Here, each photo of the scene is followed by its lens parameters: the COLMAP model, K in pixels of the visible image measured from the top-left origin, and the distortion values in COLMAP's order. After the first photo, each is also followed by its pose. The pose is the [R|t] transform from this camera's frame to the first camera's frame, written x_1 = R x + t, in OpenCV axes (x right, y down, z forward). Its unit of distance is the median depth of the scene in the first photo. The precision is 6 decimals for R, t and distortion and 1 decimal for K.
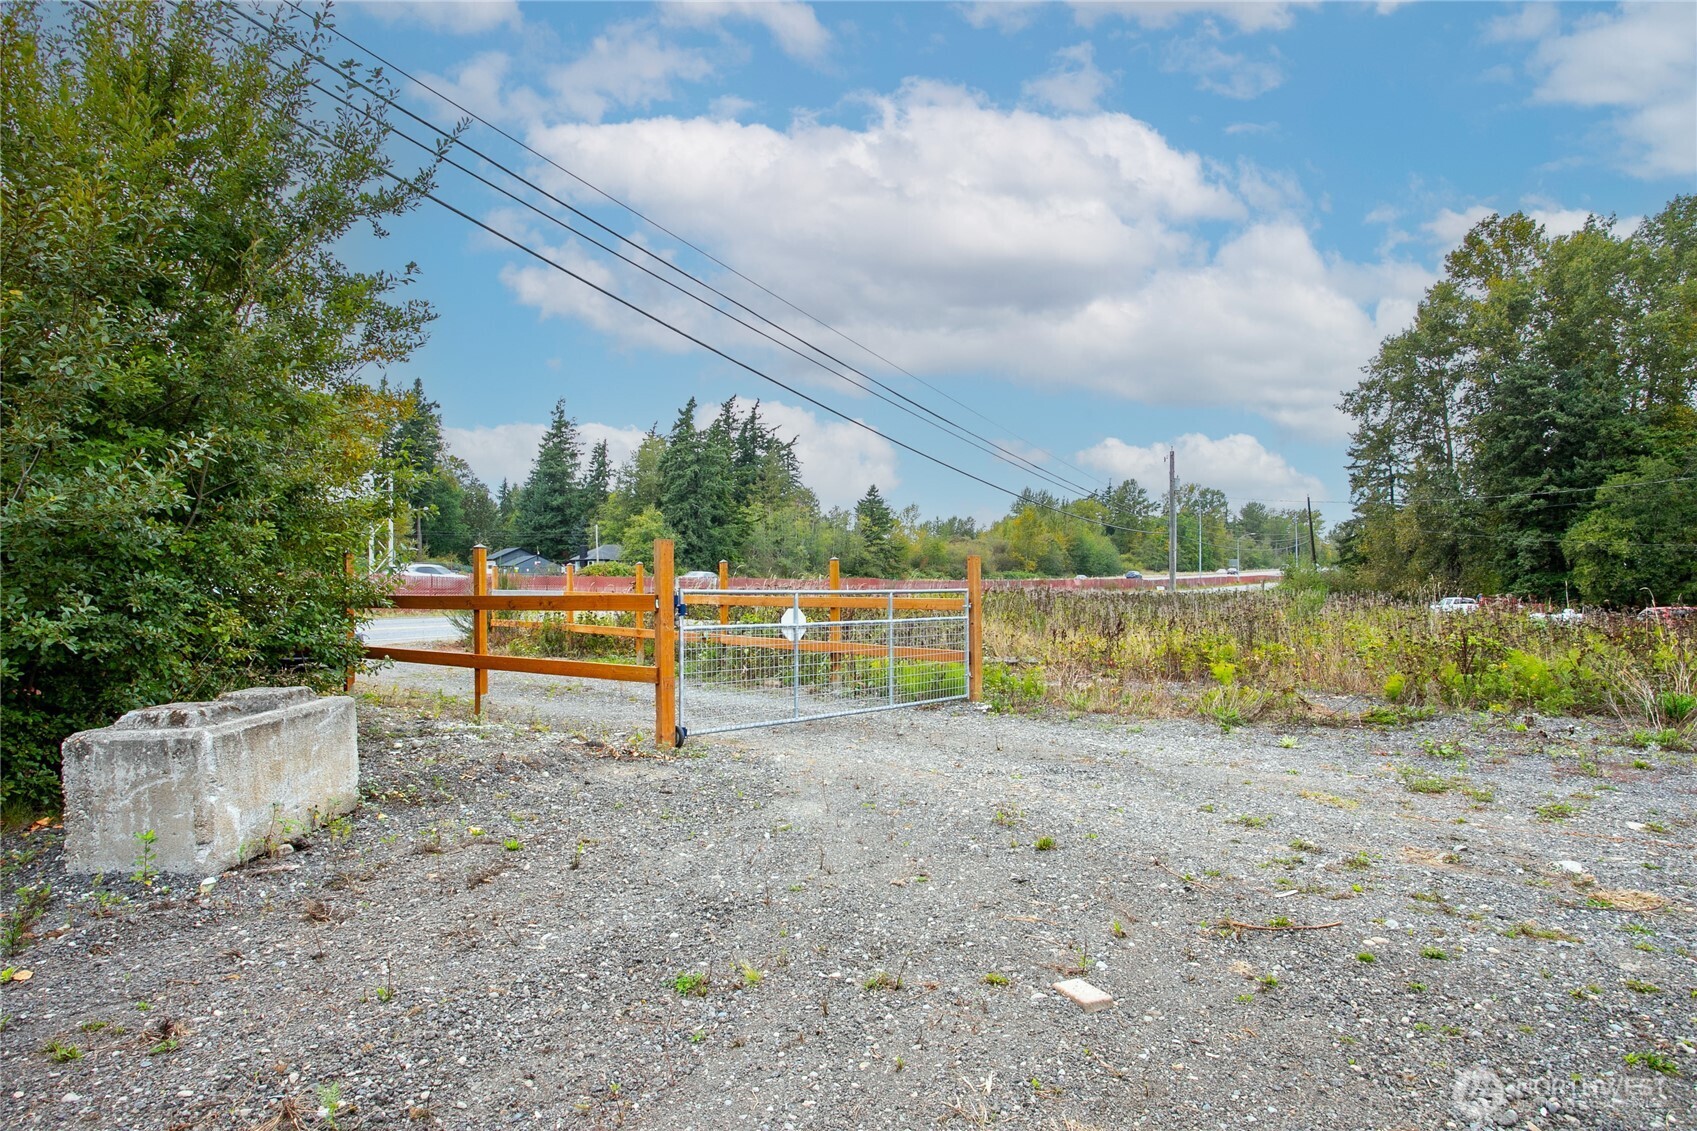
lens RADIAL K [[978.7, 0, 843.4], [0, 978.7, 575.1], [0, 0, 1]] dist [-0.072600, 0.057089]
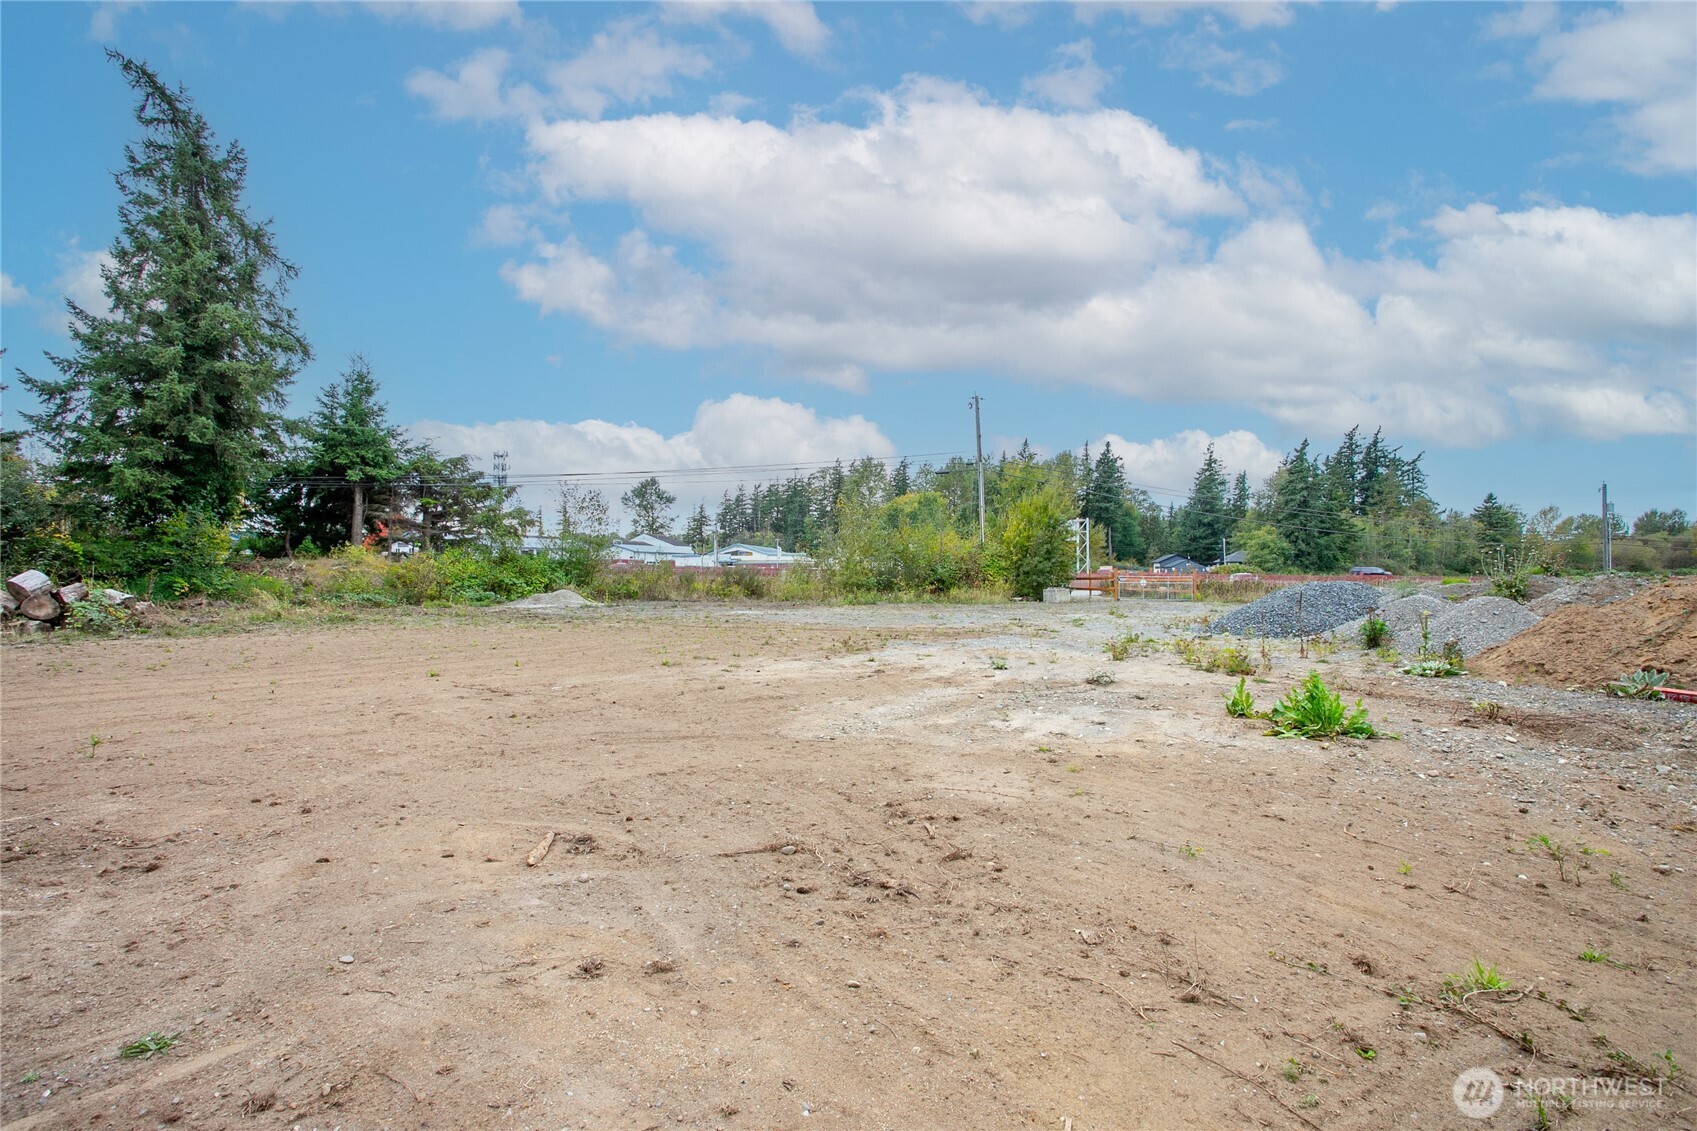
lens RADIAL K [[826.3, 0, 845.8], [0, 826.3, 570.3], [0, 0, 1]] dist [-0.079581, 0.038912]
pose [[0.741782, -0.003775, -0.670631, 0.099524], [0.001362, 0.999991, -0.004122, -0.000113], [0.670640, 0.002144, 0.741780, -0.196469]]
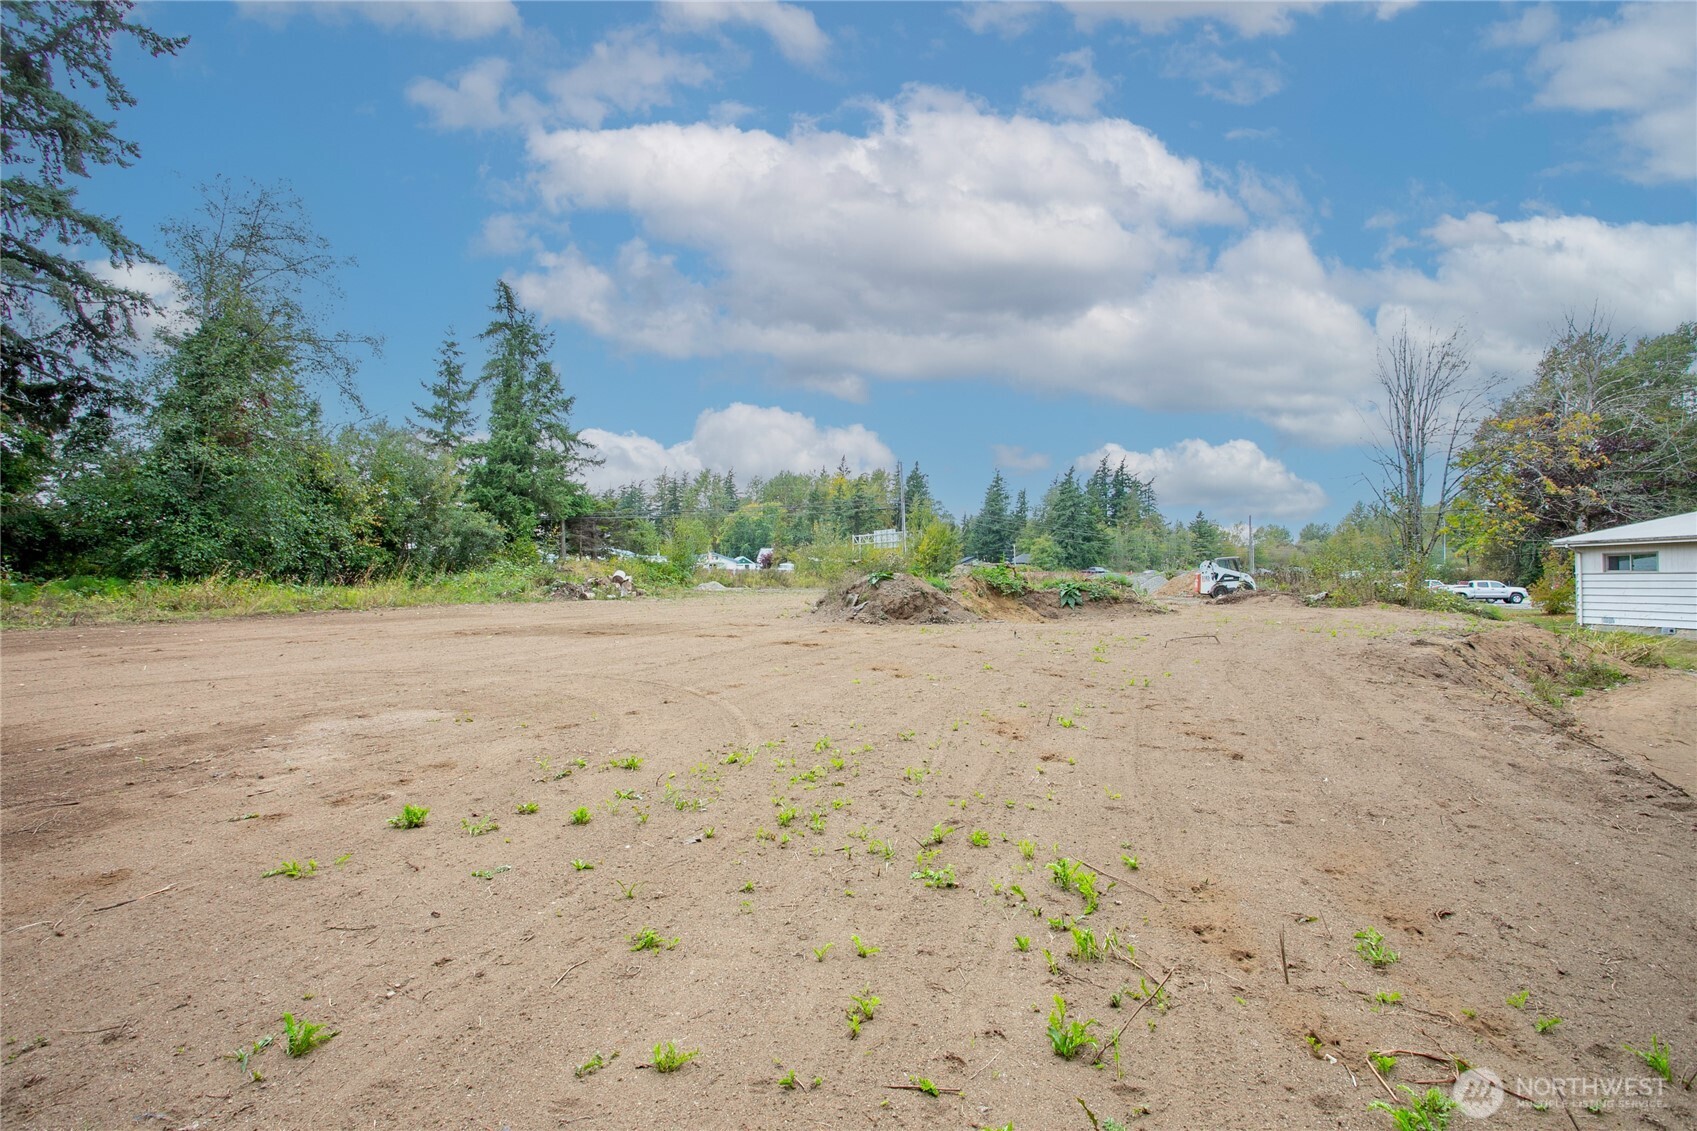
lens RADIAL K [[826.3, 0, 845.8], [0, 826.3, 570.3], [0, 0, 1]] dist [-0.079581, 0.038912]
pose [[0.888309, -0.006955, -0.459195, 0.125352], [0.005692, 0.999975, -0.004135, 0.000944], [0.459212, 0.001059, 0.888326, -0.372255]]
